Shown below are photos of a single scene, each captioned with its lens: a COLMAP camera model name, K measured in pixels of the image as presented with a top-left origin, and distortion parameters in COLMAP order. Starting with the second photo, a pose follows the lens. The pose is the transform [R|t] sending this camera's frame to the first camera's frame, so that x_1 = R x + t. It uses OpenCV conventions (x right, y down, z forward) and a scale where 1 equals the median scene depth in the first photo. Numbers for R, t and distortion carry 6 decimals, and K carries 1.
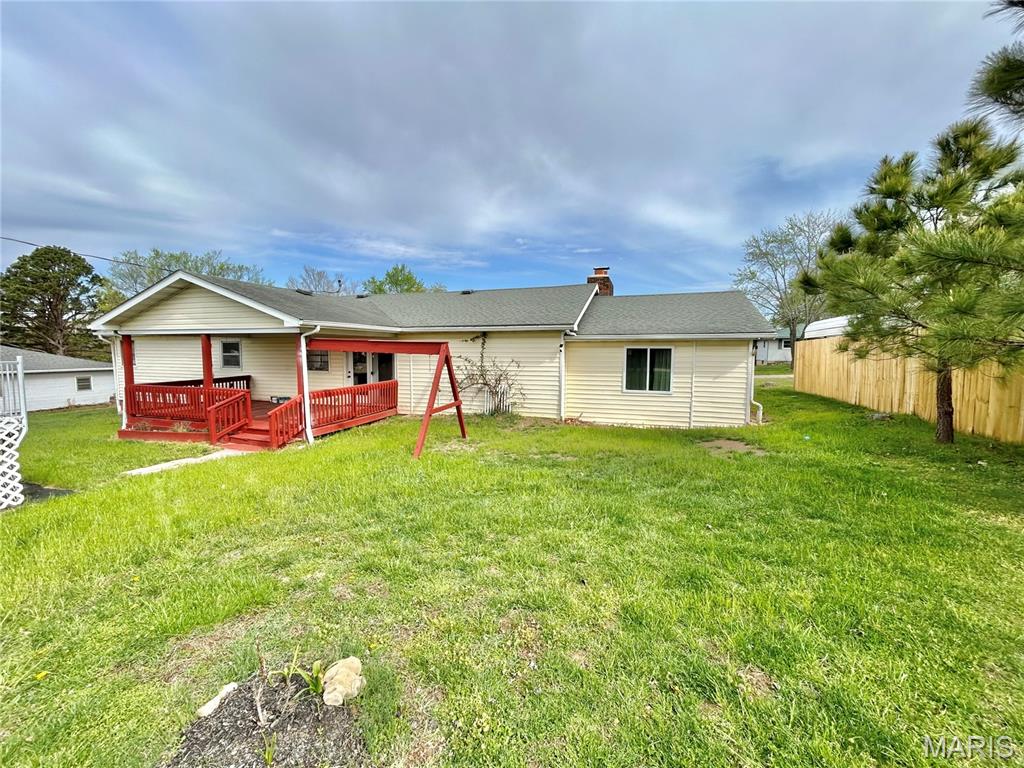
lens RADIAL K [[415.3, 0, 514.9], [0, 415.3, 378.5], [0, 0, 1]] dist [0.000586, -0.001247]
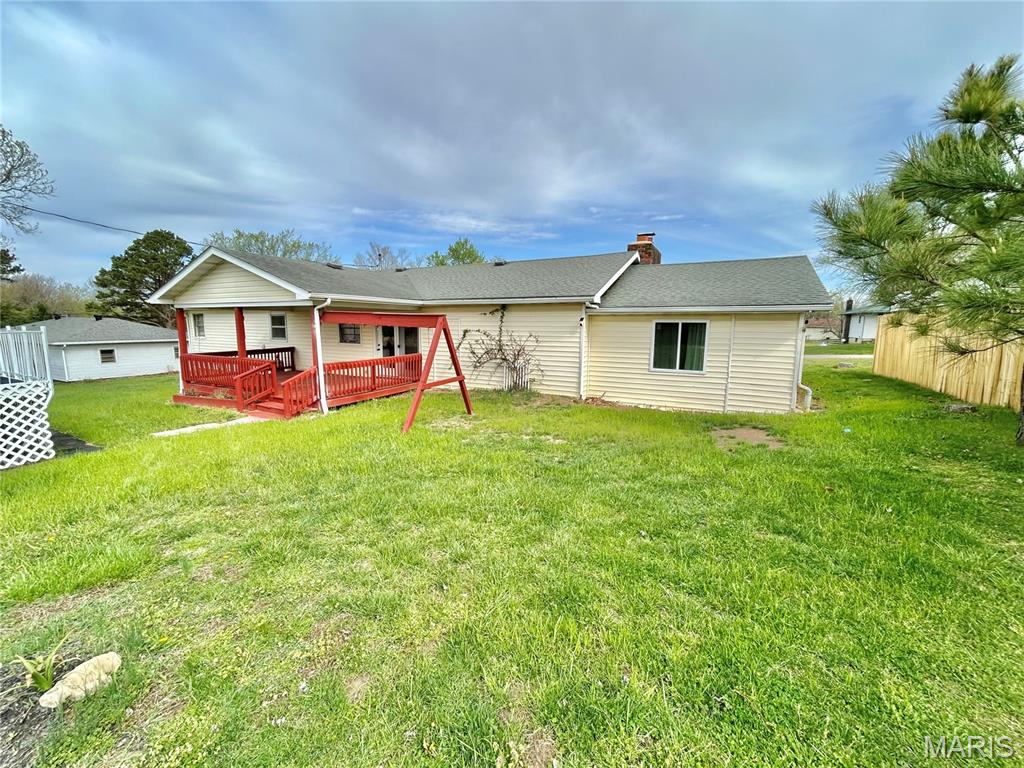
lens RADIAL K [[415.3, 0, 520.9], [0, 415.3, 380.9], [0, 0, 1]] dist [0.000586, -0.001247]
pose [[0.987034, 0.026198, -0.158358, 0.140073], [-0.015637, 0.997592, 0.067569, -0.002526], [0.159747, -0.064217, 0.985067, 0.059363]]
